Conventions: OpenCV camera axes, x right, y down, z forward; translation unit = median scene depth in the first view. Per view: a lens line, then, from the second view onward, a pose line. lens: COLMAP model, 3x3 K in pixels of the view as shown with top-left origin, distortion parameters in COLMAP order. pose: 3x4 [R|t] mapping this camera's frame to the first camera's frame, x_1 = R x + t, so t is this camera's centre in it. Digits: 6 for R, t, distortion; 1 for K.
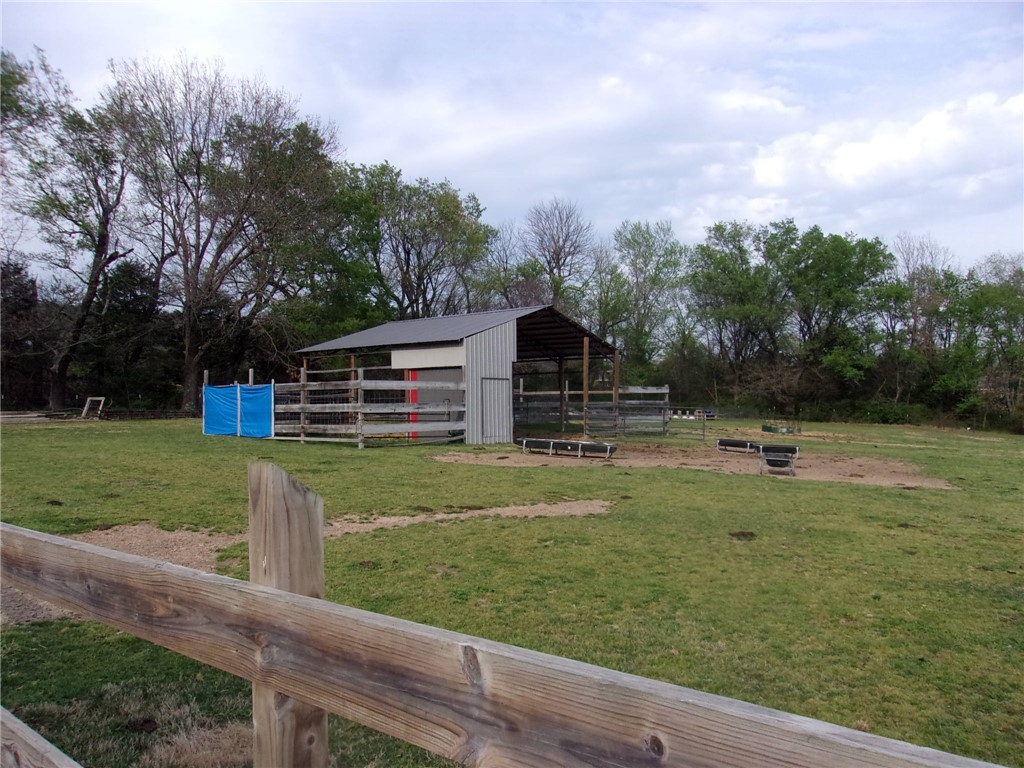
lens RADIAL K [[815.0, 0, 512.0], [0, 815.0, 384.0], [0, 0, 1]] dist [0.000957, 0.001001]
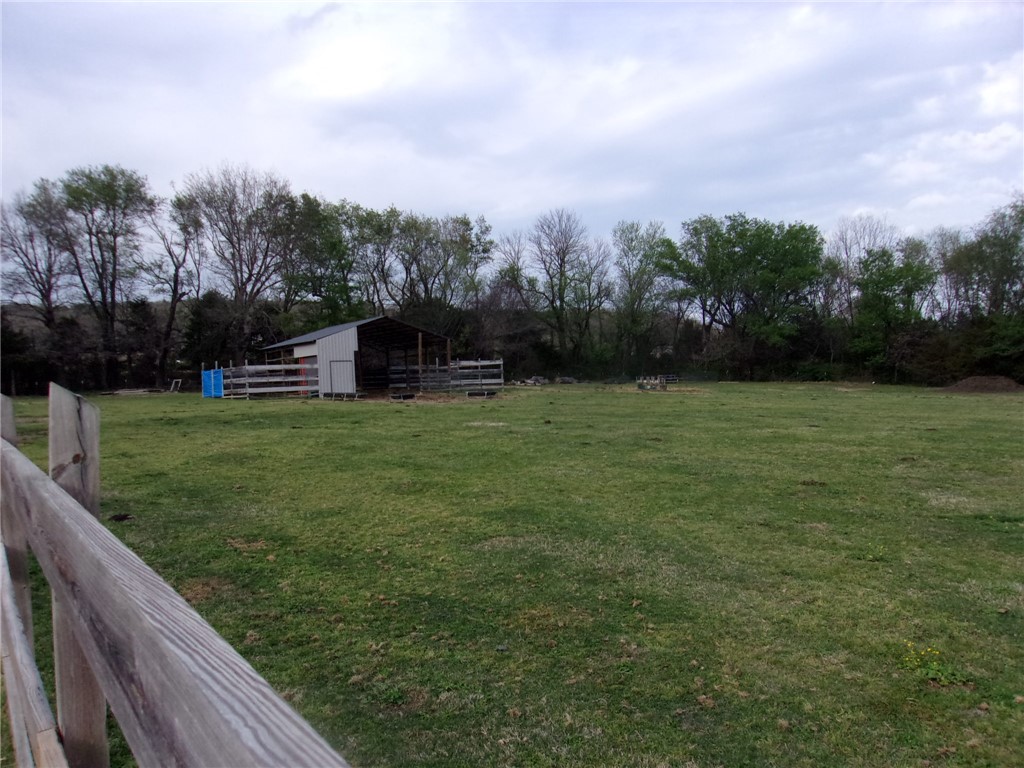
lens RADIAL K [[815.0, 0, 512.0], [0, 815.0, 384.0], [0, 0, 1]] dist [0.000957, 0.001001]
pose [[0.975491, -0.031742, -0.217738, 0.694398], [0.038406, 0.998912, 0.026438, 0.010055], [0.216662, -0.034153, 0.975649, -0.626192]]
